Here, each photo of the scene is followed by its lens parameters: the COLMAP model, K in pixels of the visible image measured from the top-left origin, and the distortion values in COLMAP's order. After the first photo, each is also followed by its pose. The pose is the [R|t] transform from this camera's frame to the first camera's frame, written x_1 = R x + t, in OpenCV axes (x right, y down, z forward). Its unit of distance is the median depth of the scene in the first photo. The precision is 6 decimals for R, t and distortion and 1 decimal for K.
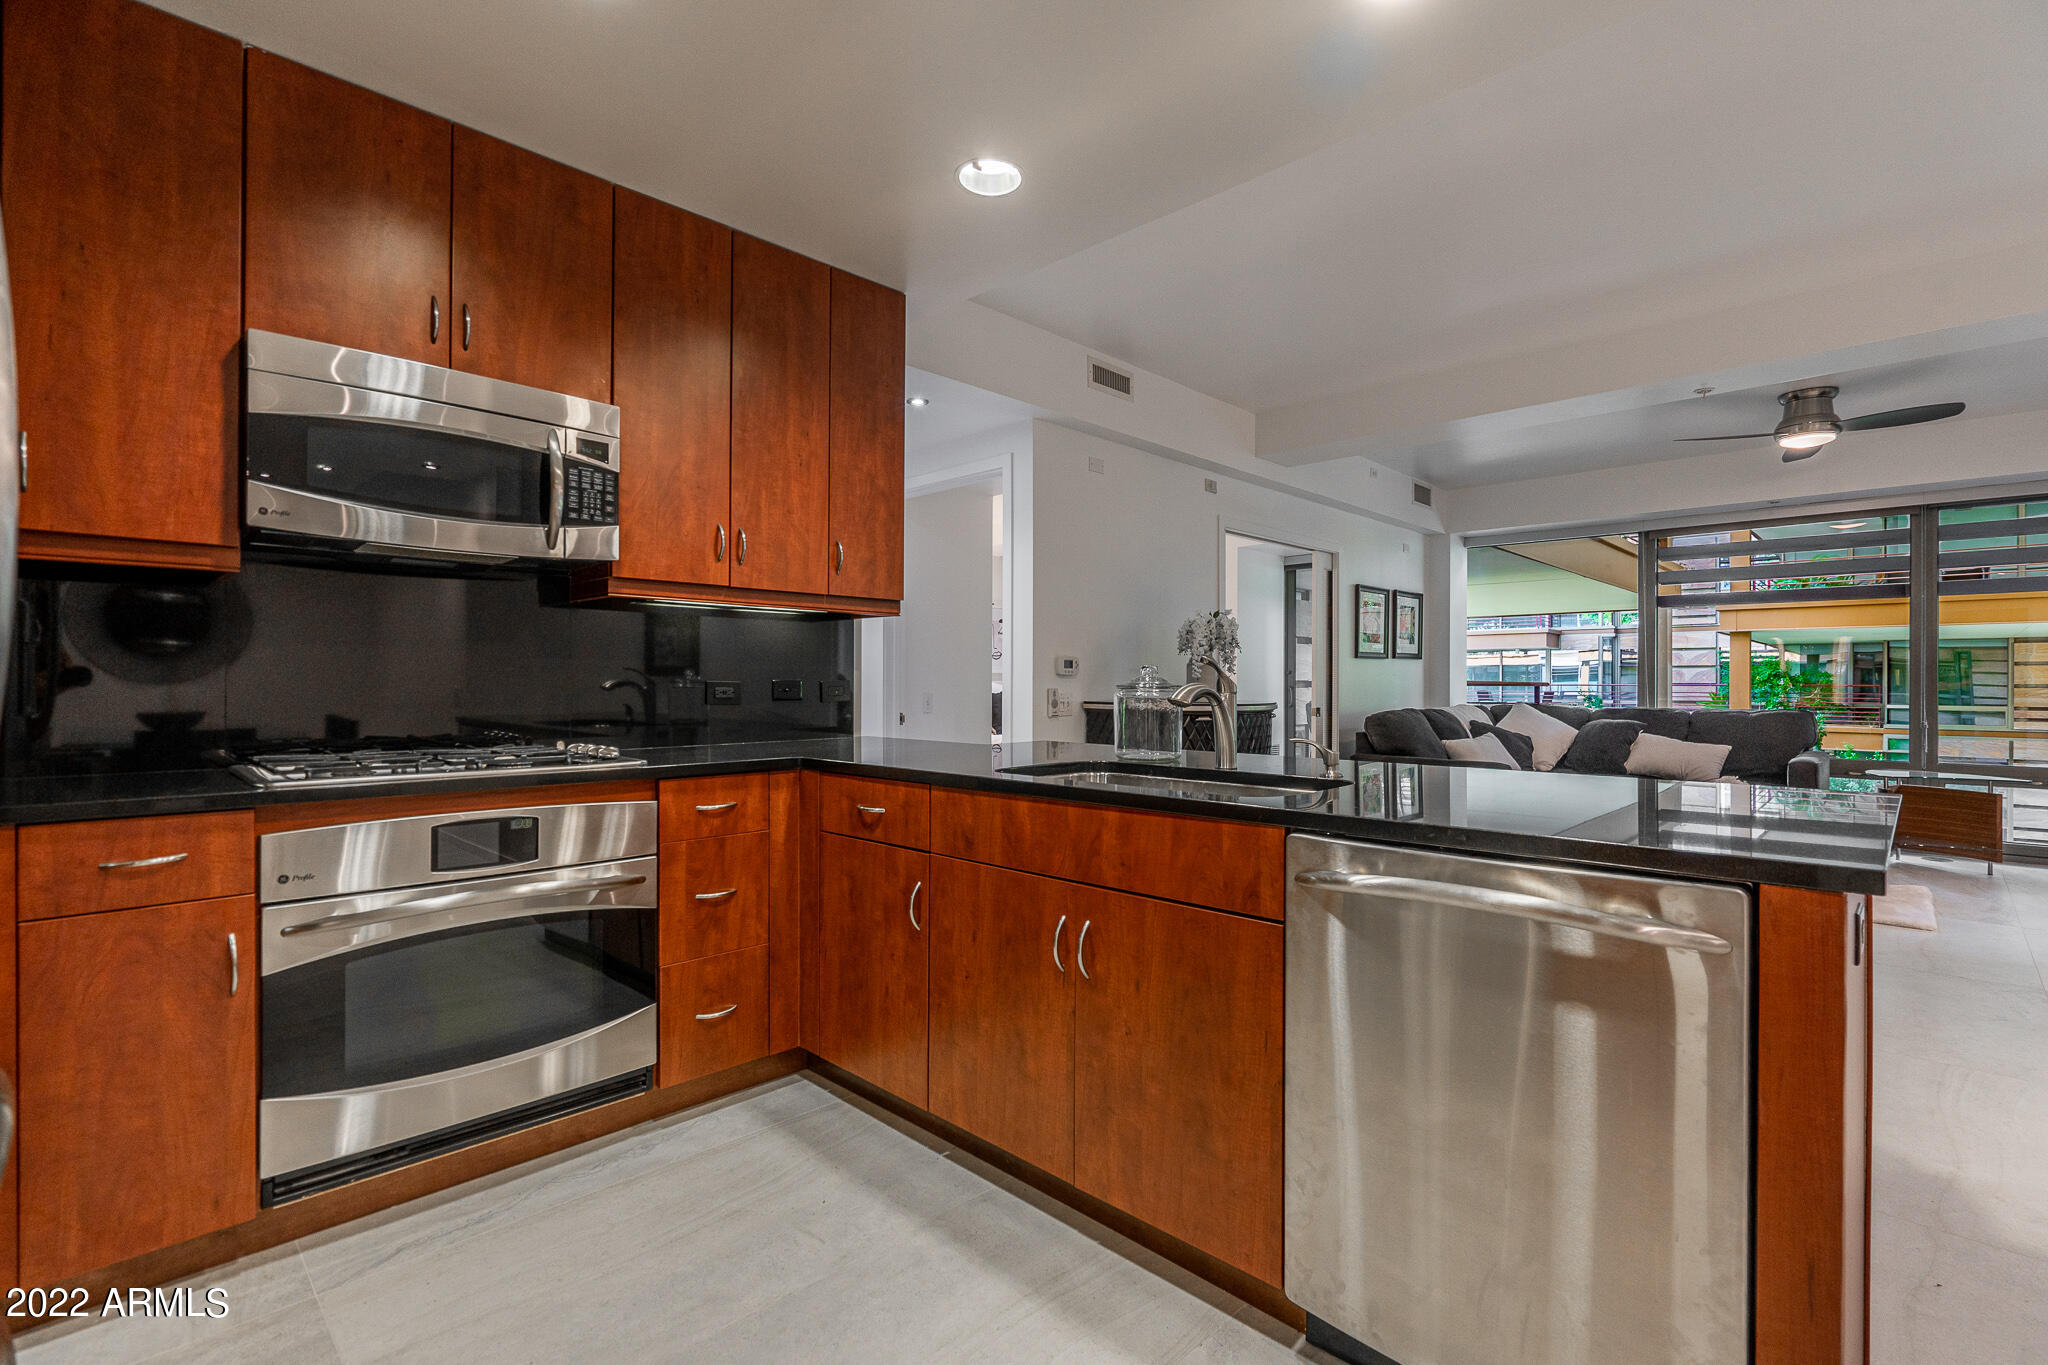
lens RADIAL K [[941.1, 0, 1044.5], [0, 941.1, 666.4], [0, 0, 1]] dist [-0.010186, 0.004775]
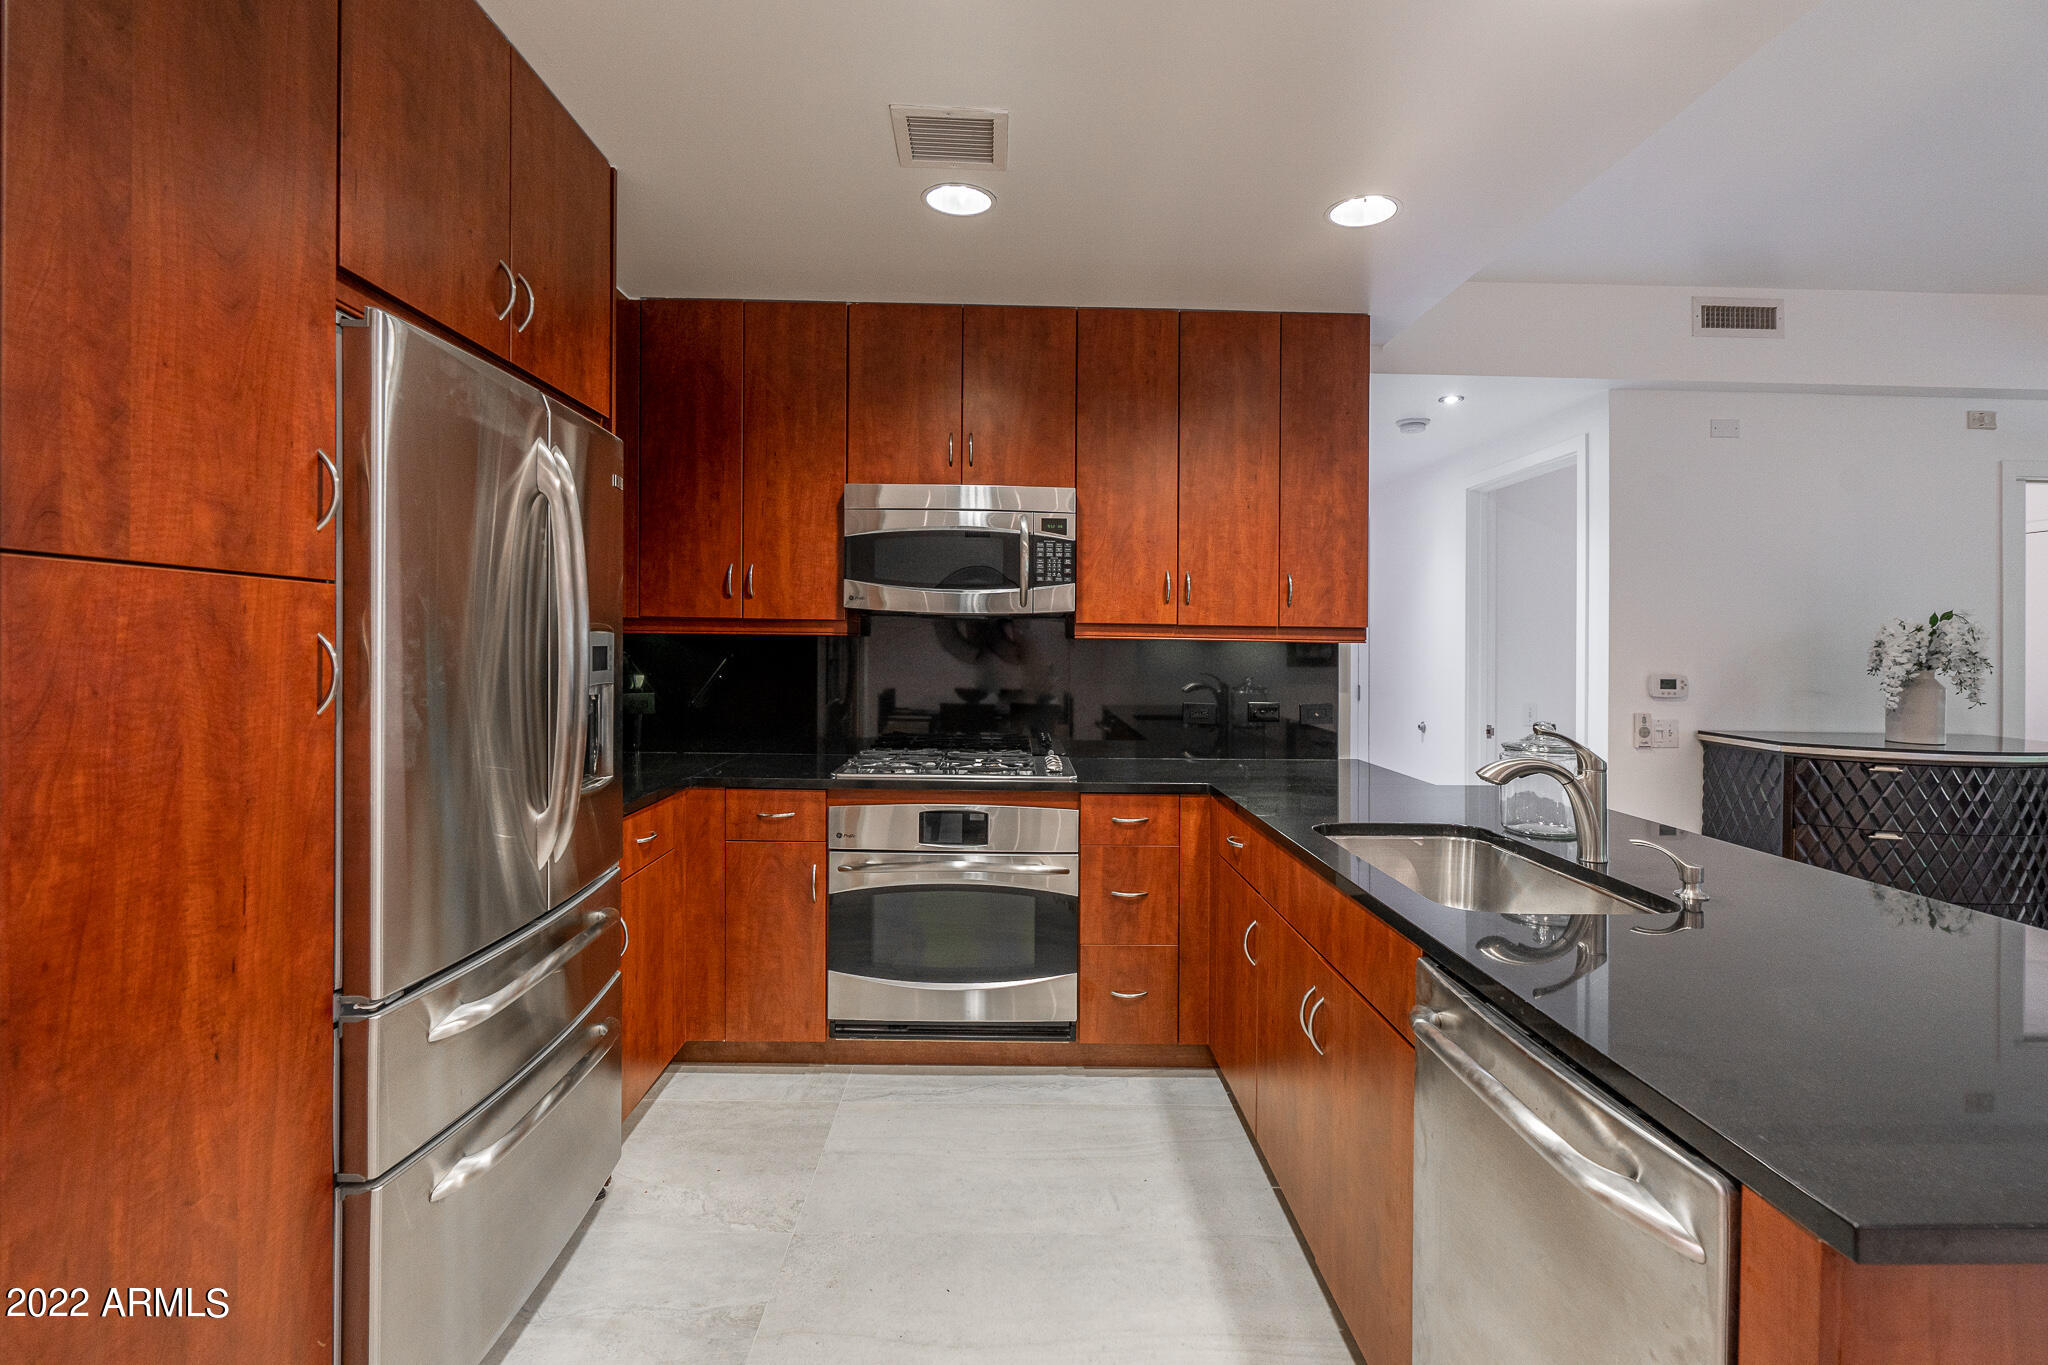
lens RADIAL K [[941.1, 0, 1028.6], [0, 941.1, 651.8], [0, 0, 1]] dist [-0.010186, 0.004775]
pose [[0.701289, 0.005879, -0.712853, 0.402324], [0.000681, 0.999960, 0.008916, -0.072094], [0.712877, -0.006738, 0.701257, 0.082210]]
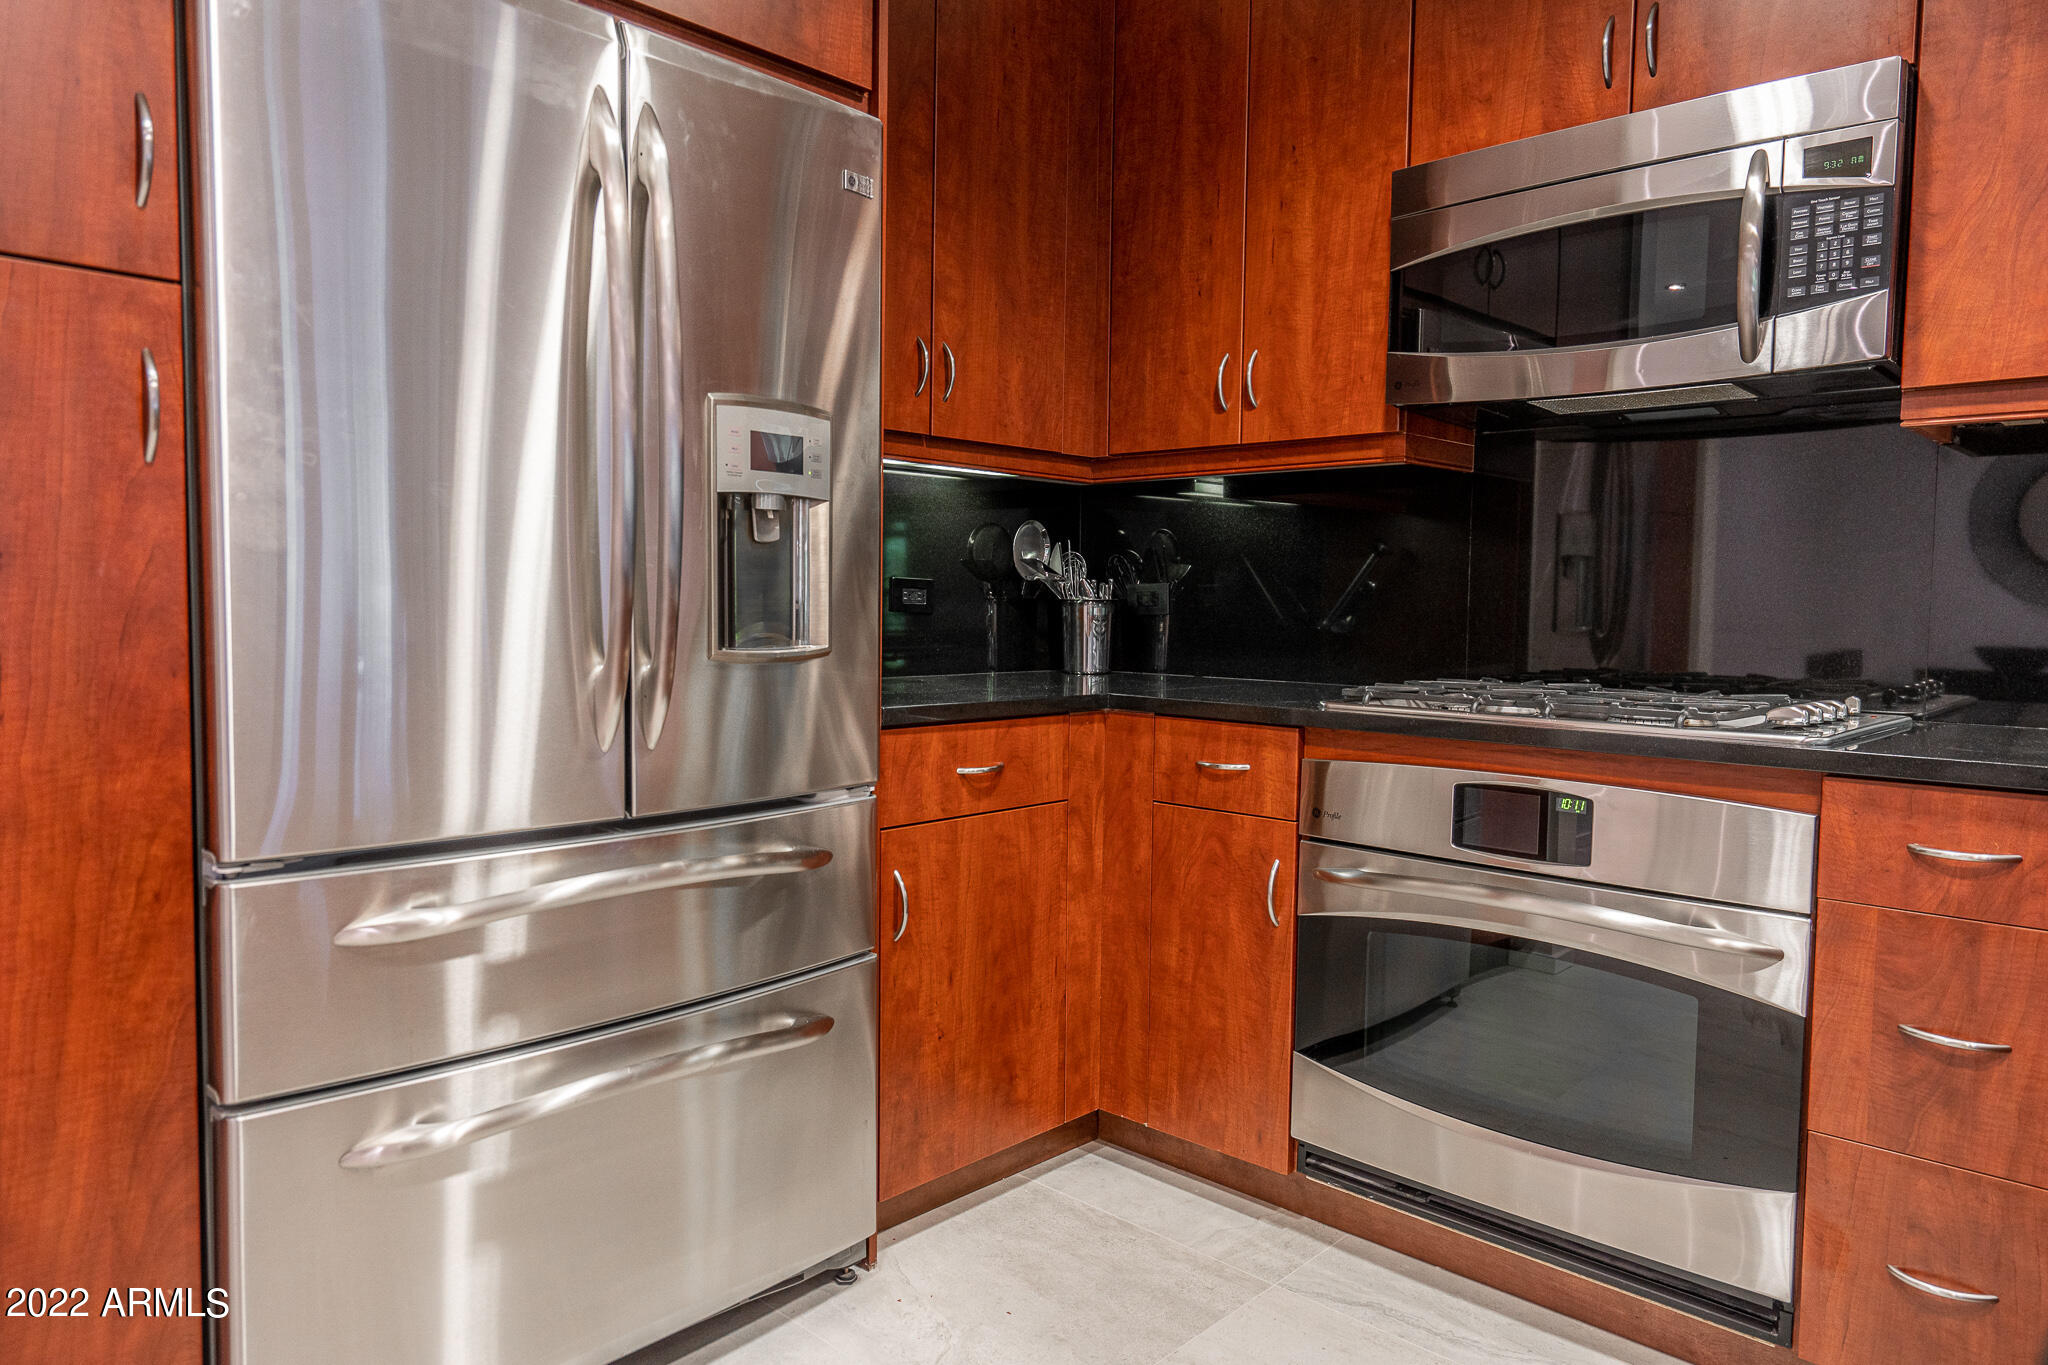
lens RADIAL K [[1341.9, 0, 1036.8], [0, 1341.9, 691.7], [0, 0, 1]] dist [0.014779, 0.000818]
pose [[0.003377, 0.060347, -0.998172, 0.312737], [-0.002393, 0.998175, 0.060340, 0.029206], [0.999991, 0.002185, 0.003515, 0.538288]]
